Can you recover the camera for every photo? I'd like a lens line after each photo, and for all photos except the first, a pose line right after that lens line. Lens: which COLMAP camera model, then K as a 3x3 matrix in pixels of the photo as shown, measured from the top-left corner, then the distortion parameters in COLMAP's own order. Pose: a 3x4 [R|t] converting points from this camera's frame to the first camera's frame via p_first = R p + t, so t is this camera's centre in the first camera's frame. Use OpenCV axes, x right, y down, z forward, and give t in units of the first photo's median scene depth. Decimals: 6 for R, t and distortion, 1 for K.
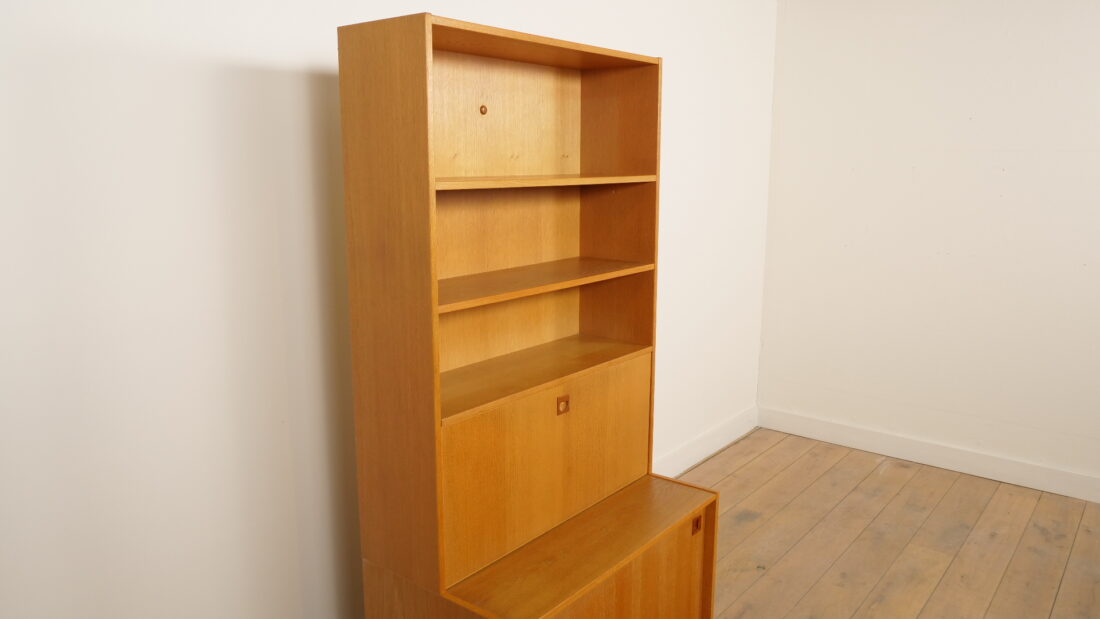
lens RADIAL K [[797.6, 0, 550.0], [0, 797.6, 309.5], [0, 0, 1]] dist [-0.002944, -0.001564]
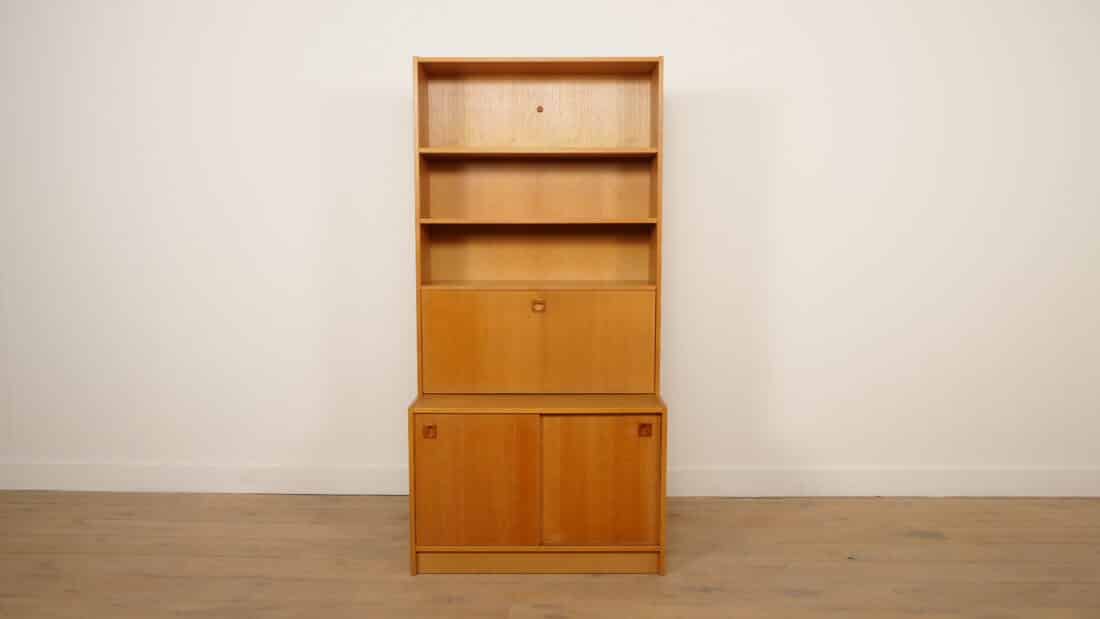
lens RADIAL K [[886.9, 0, 550.0], [0, 886.9, 309.5], [0, 0, 1]] dist [-0.006027, -0.001334]
pose [[0.608131, 0.081462, -0.789646, 1.136815], [-0.147040, 0.989067, -0.011205, 0.123230], [0.780100, 0.122923, 0.613461, 0.035125]]
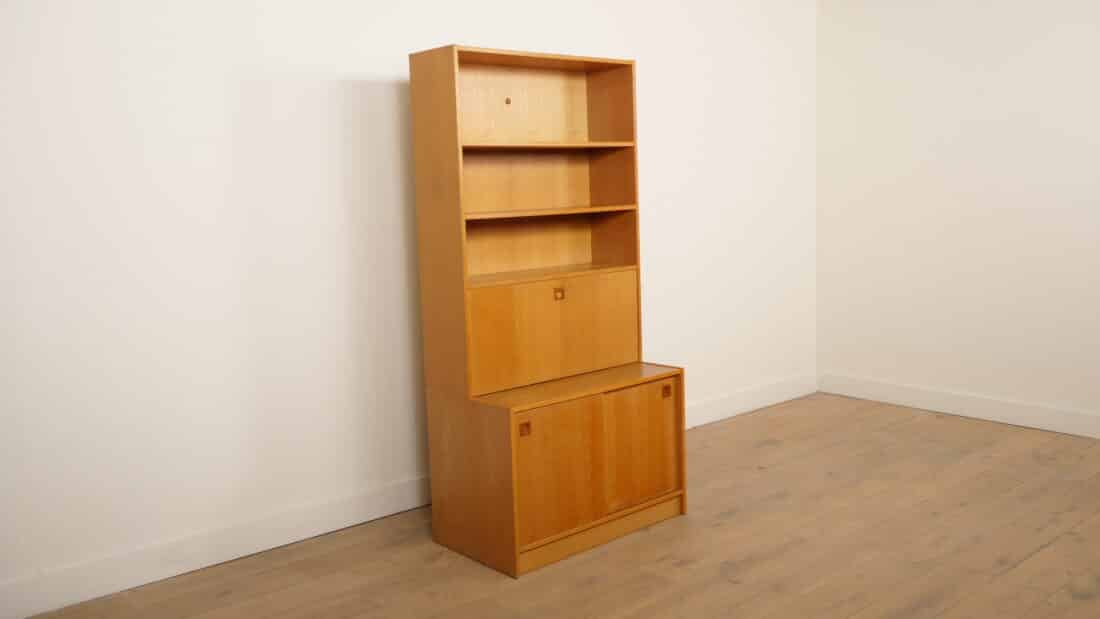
lens RADIAL K [[965.9, 0, 550.0], [0, 965.9, 309.5], [0, 0, 1]] dist [-0.010751, 0.001996]
pose [[0.983025, -0.012644, -0.183037, 0.289752], [0.001522, 0.998150, -0.060775, 0.227819], [0.183467, 0.059464, 0.981226, -0.676995]]
